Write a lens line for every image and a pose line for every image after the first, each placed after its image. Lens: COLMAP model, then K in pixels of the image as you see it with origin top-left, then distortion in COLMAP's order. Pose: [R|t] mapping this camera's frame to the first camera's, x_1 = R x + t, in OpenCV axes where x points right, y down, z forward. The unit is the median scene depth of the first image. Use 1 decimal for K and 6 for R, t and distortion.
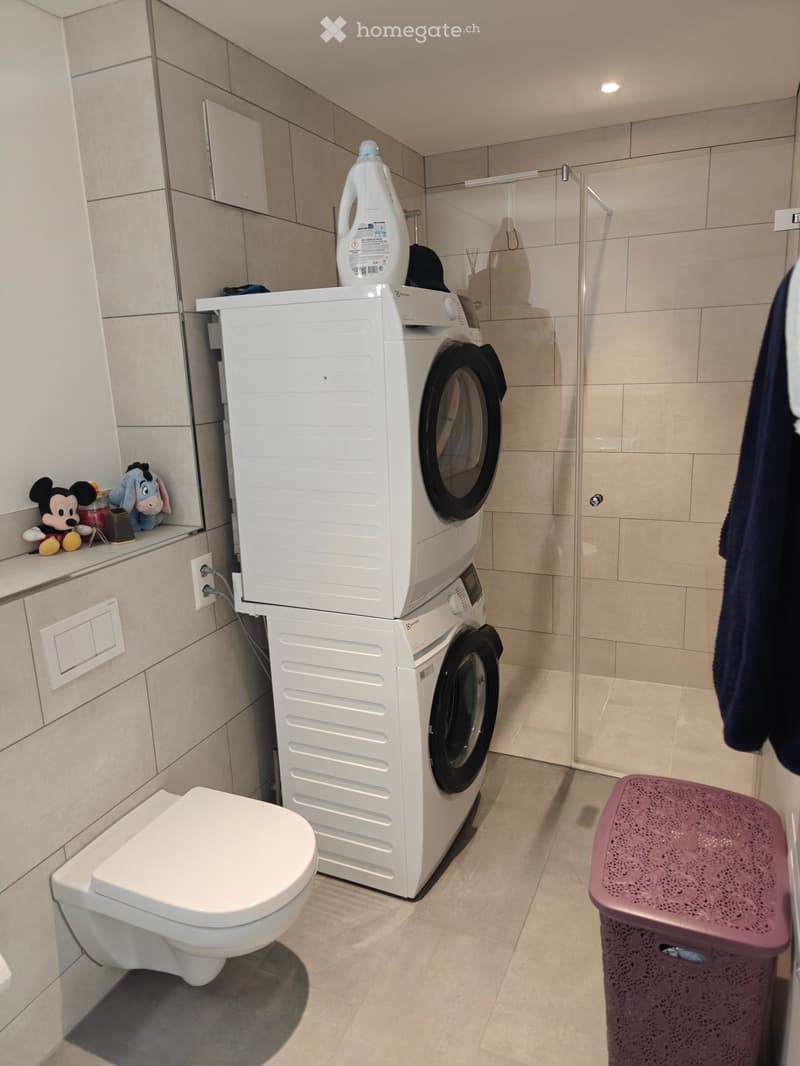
lens RADIAL K [[726.5, 0, 401.9], [0, 726.5, 527.2], [0, 0, 1]] dist [0.045681, -0.045487]
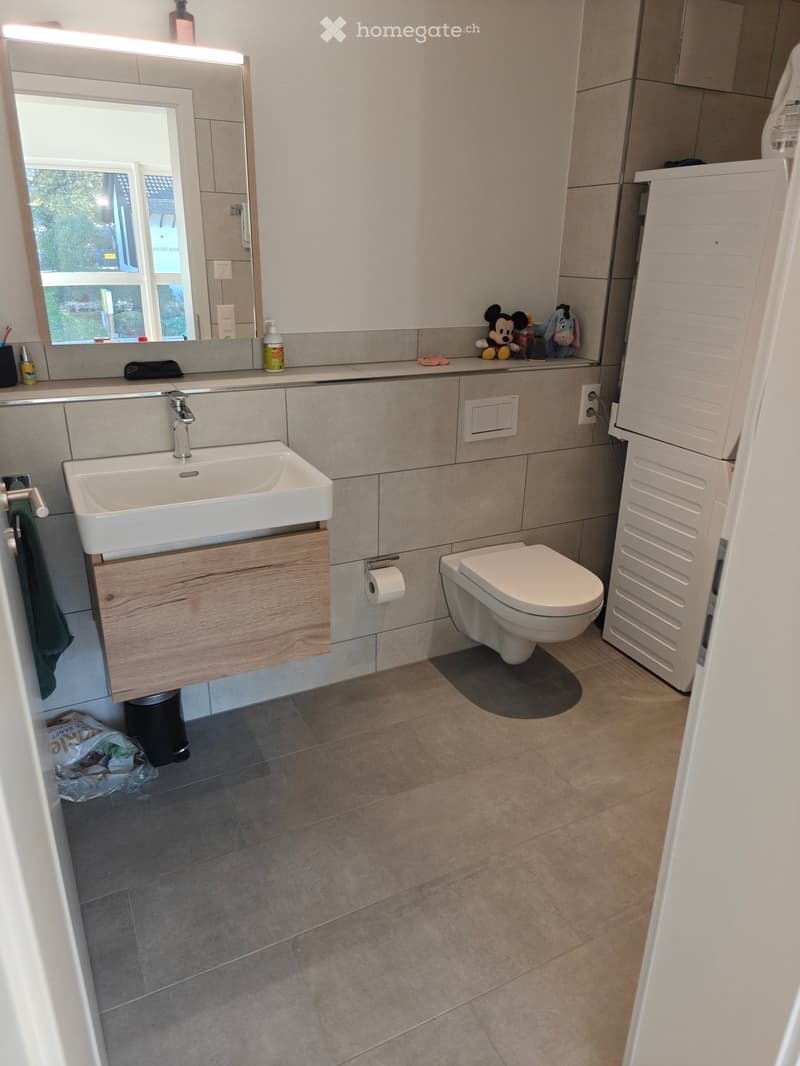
lens RADIAL K [[726.5, 0, 401.9], [0, 726.5, 527.2], [0, 0, 1]] dist [0.045681, -0.045487]
pose [[0.771993, 0.280462, -0.570410, 0.293764], [-0.192029, 0.958367, 0.211323, 0.079349], [0.605931, -0.053604, 0.793710, -0.263681]]
